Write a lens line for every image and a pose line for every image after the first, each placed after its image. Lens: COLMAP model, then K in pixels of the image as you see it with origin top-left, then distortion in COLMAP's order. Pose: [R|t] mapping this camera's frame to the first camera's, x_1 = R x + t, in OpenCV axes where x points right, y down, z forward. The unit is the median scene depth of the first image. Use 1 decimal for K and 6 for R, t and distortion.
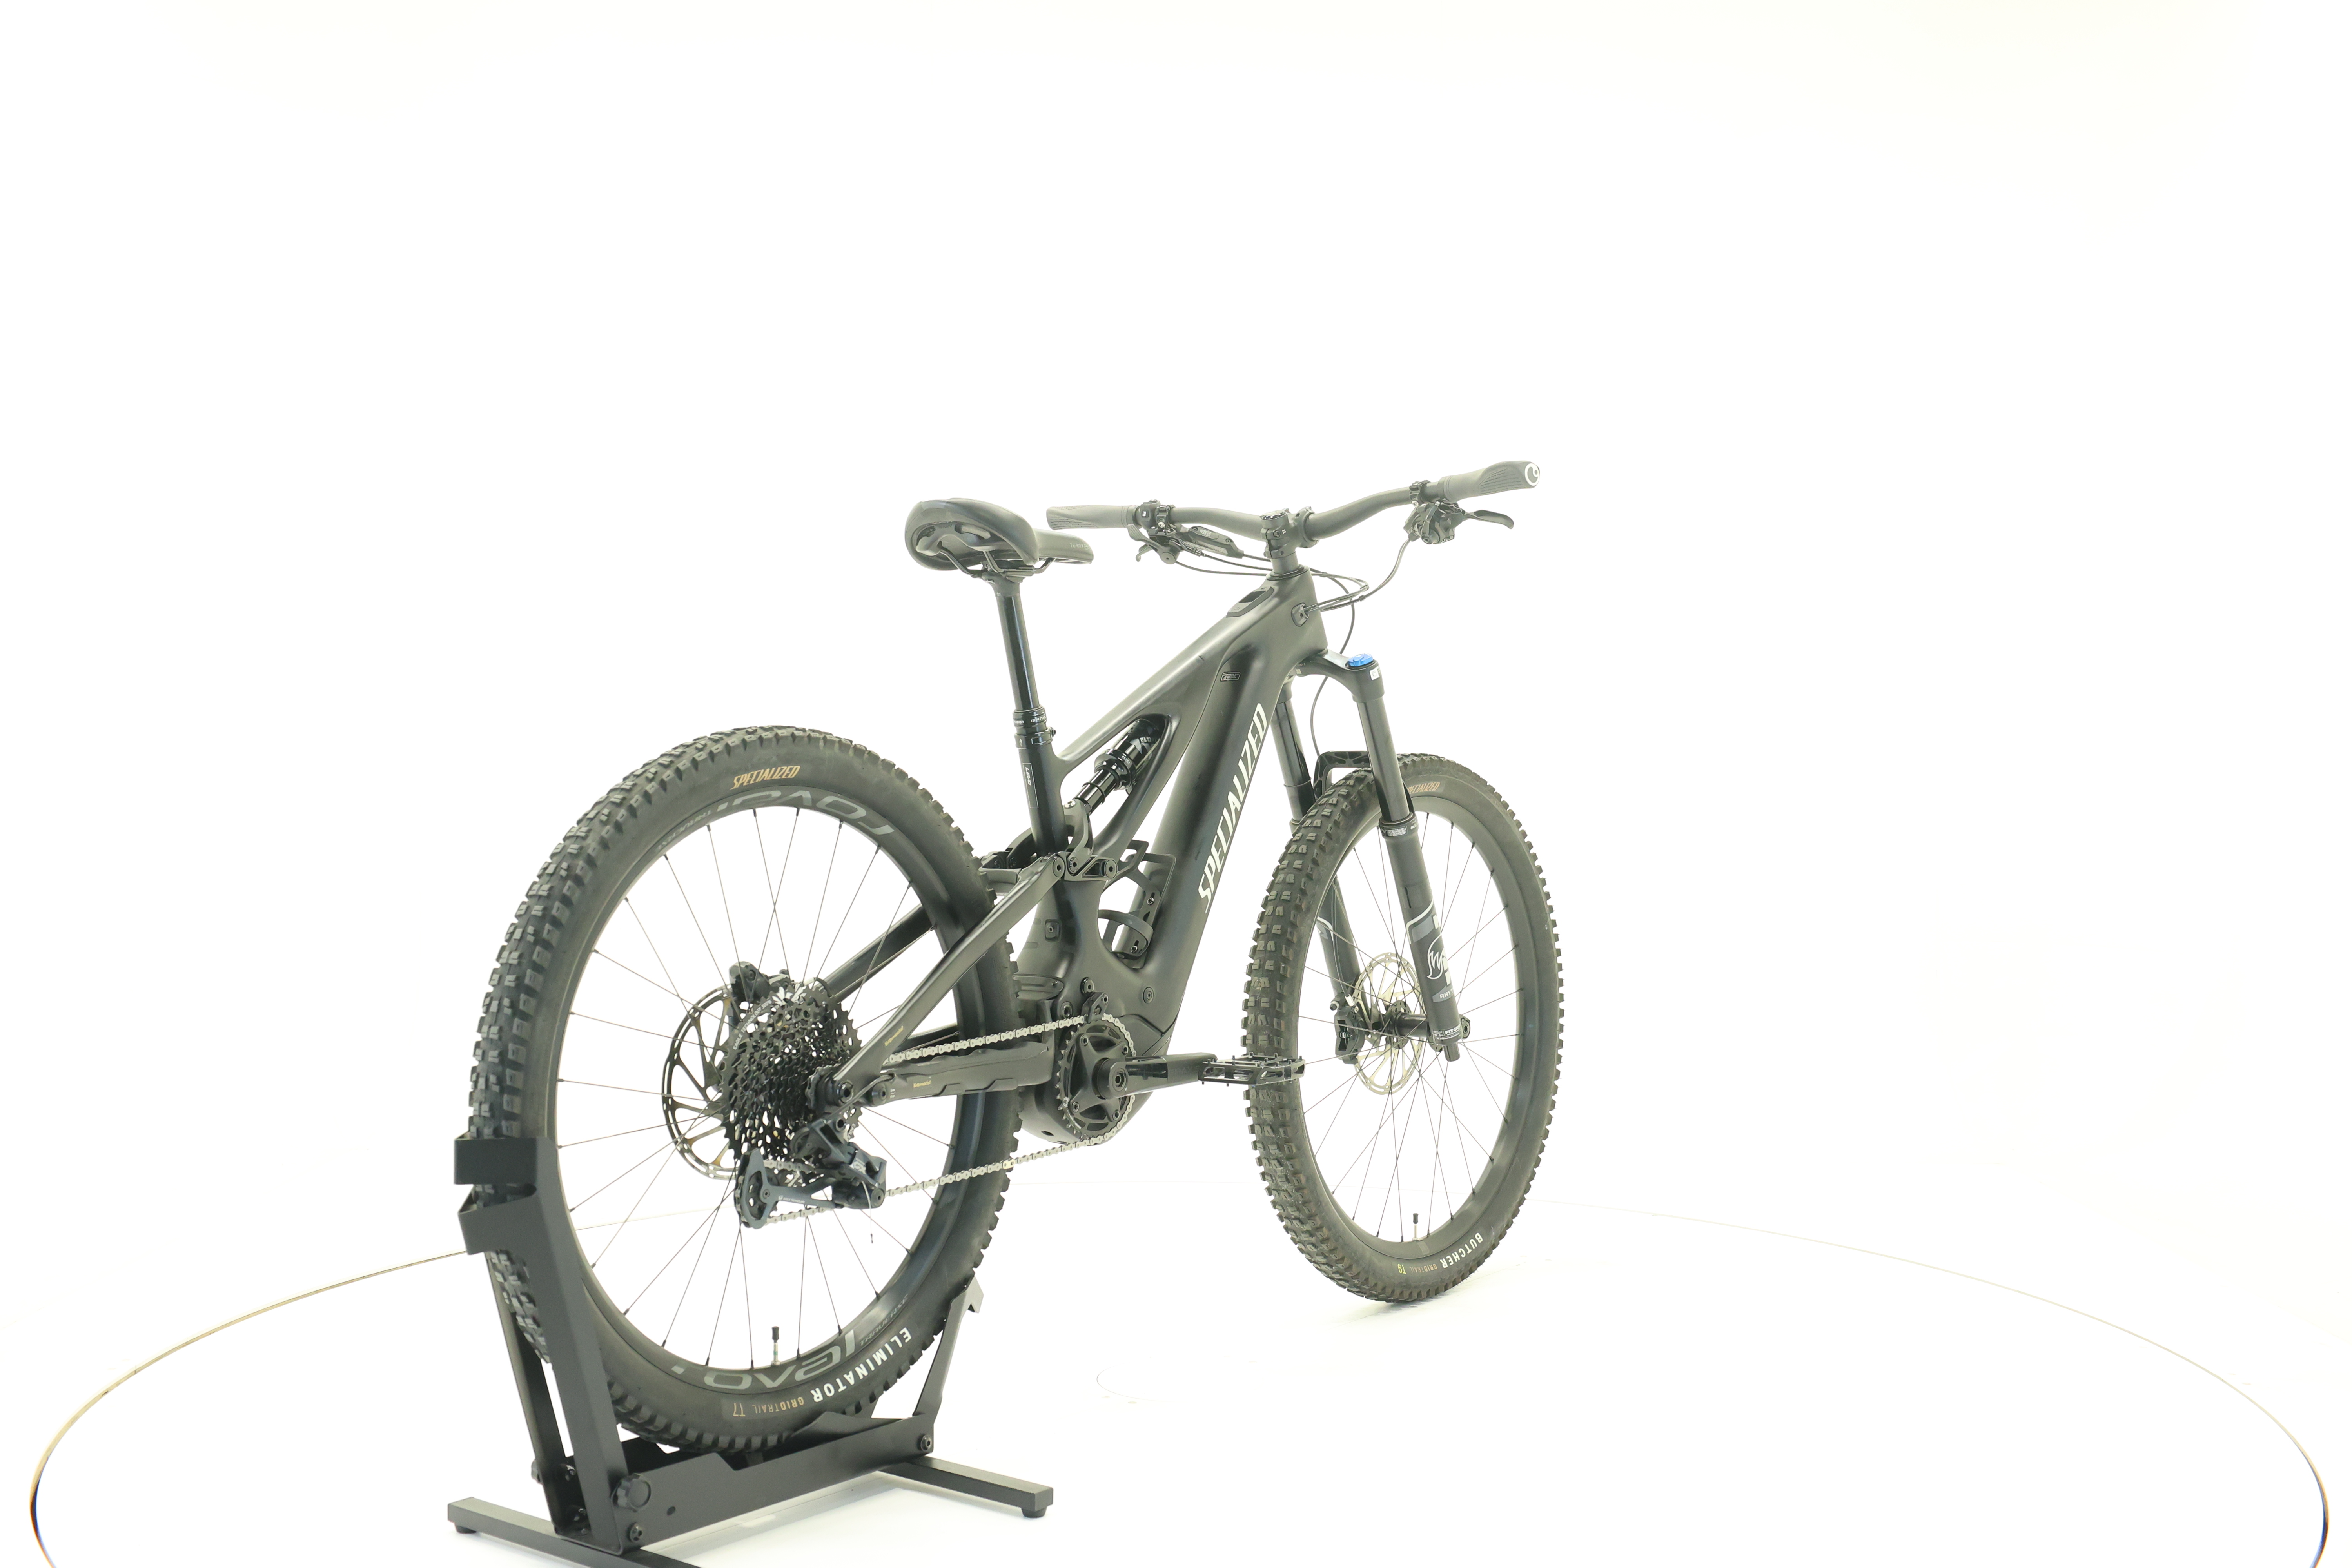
lens RADIAL K [[2432.1, 0, 1176.0], [0, 2432.1, 784.0], [0, 0, 1]] dist [-0.051767, 0.000947]
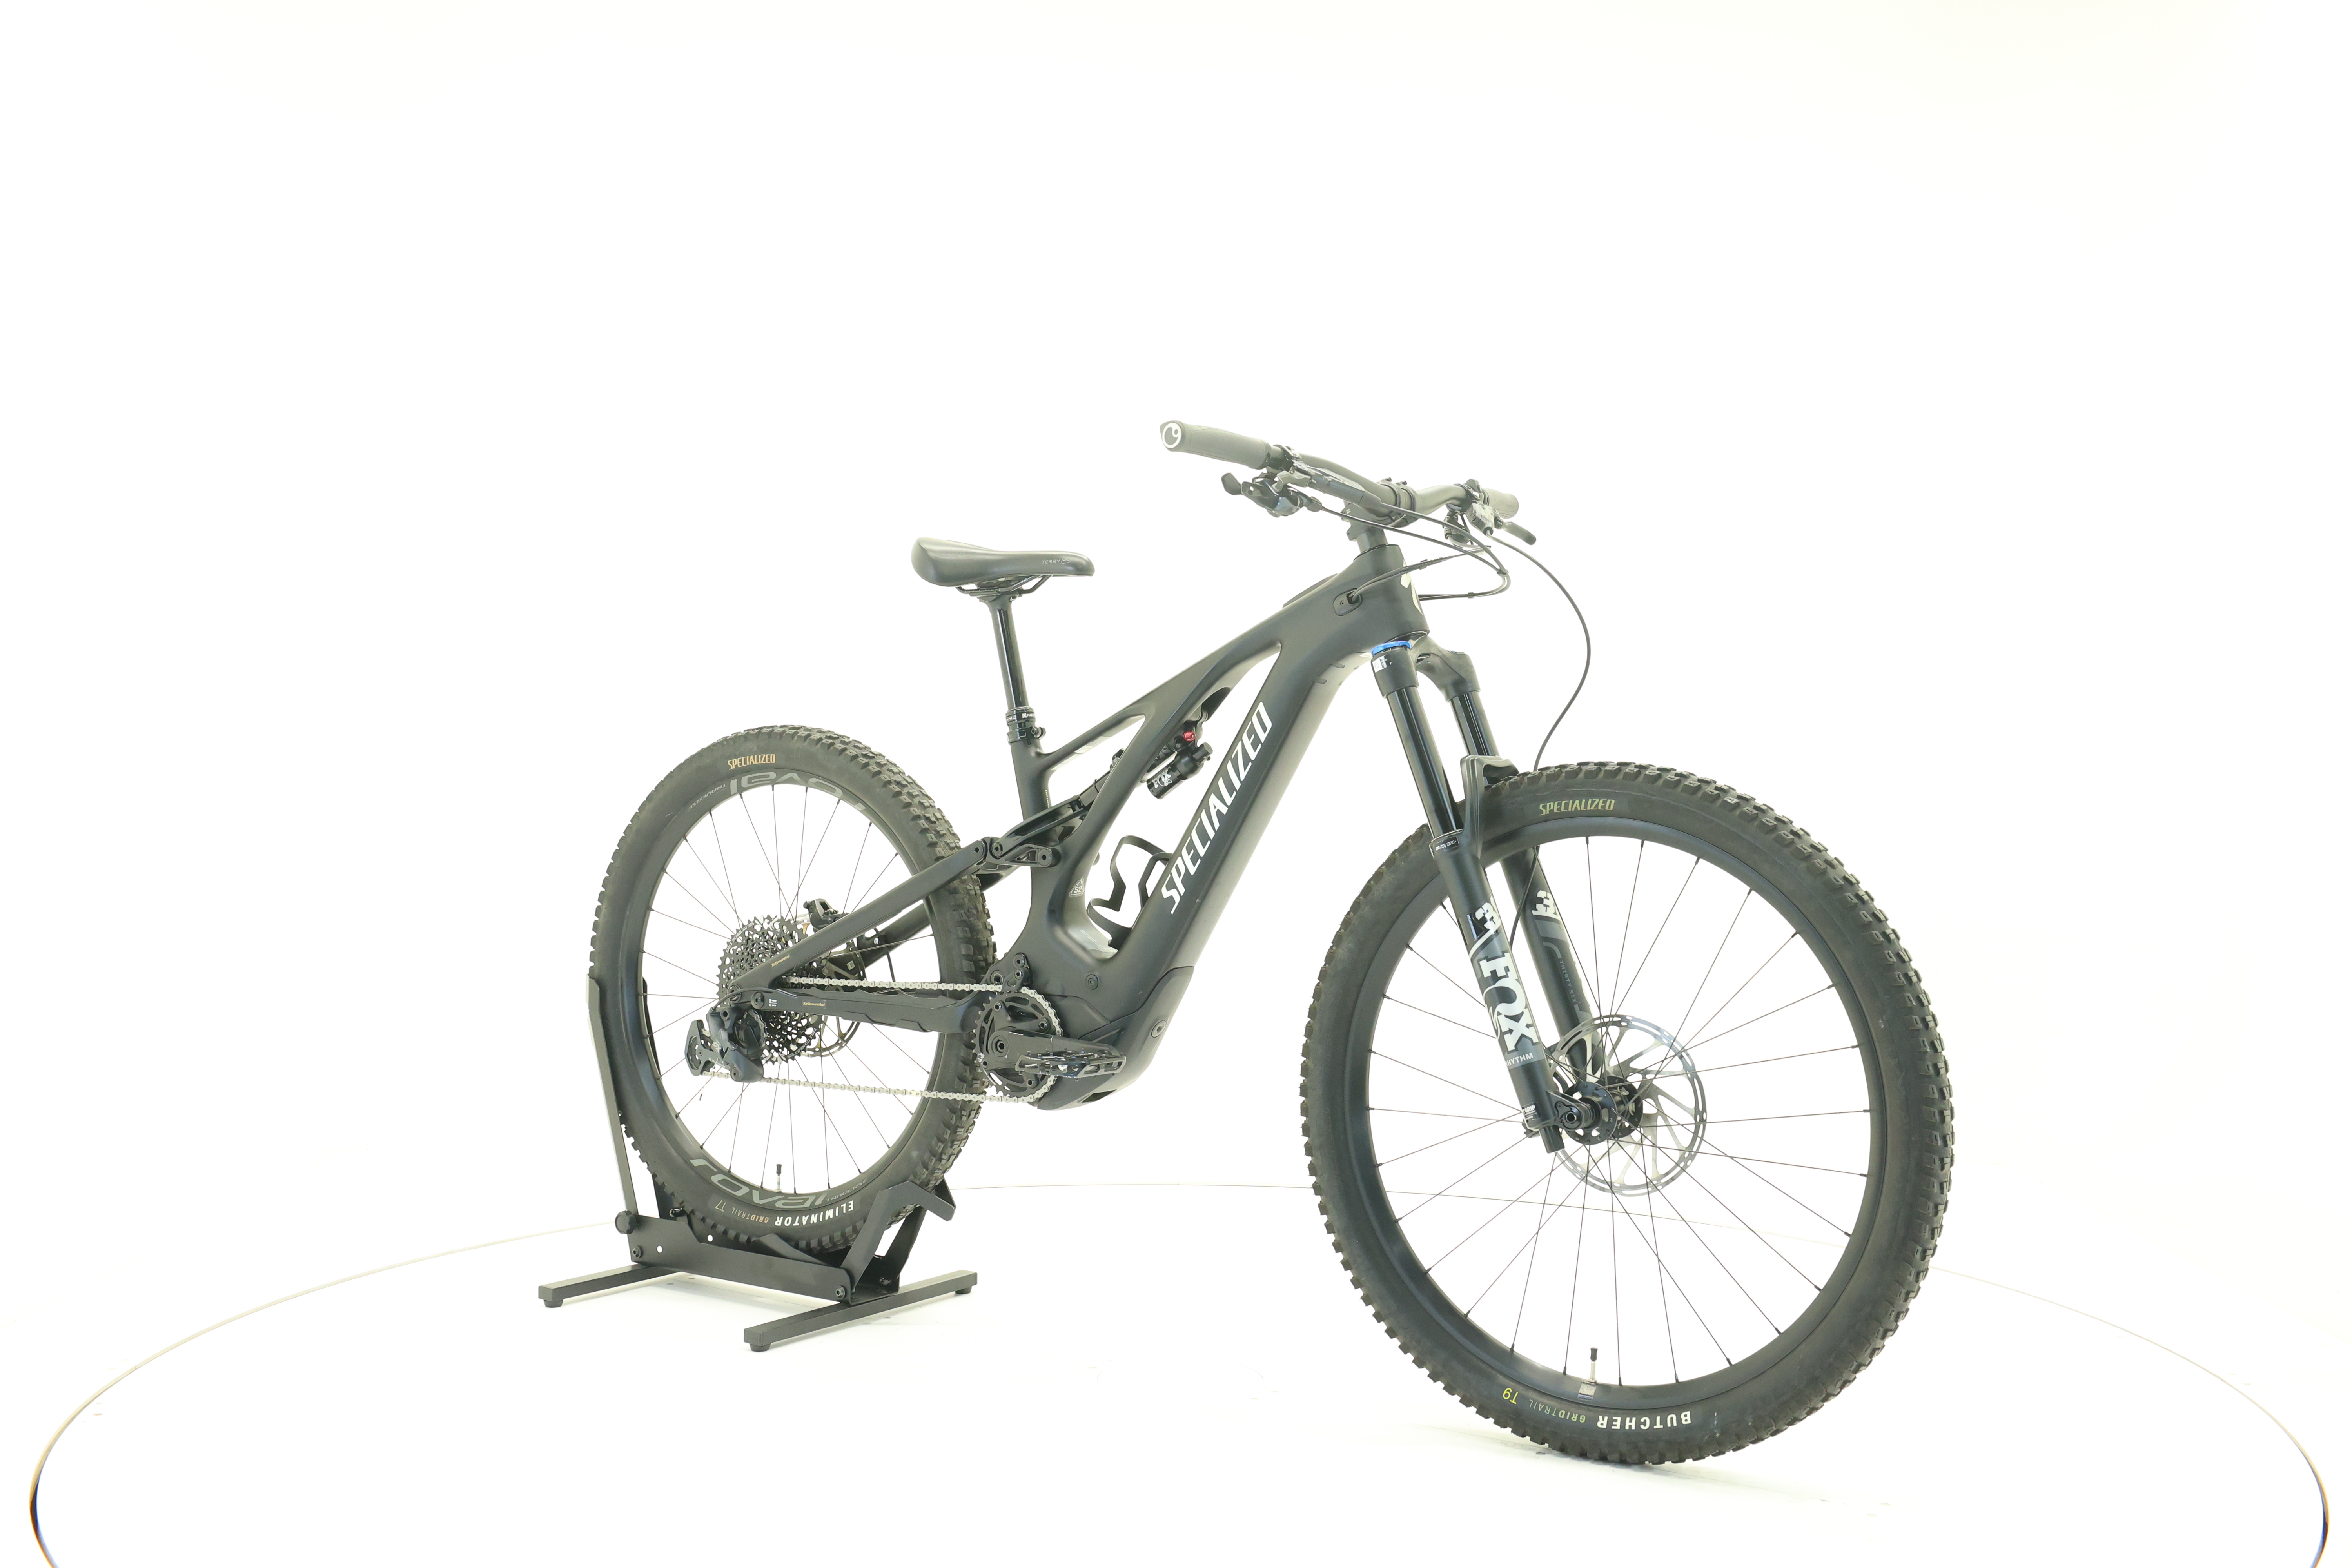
lens RADIAL K [[2432.1, 0, 1176.0], [0, 2432.1, 784.0], [0, 0, 1]] dist [-0.051767, 0.000947]
pose [[0.068486, 0.024046, -0.997362, 1.091743], [-0.025834, 0.999417, 0.022321, -0.024325], [0.997318, 0.024238, 0.069068, 1.012953]]
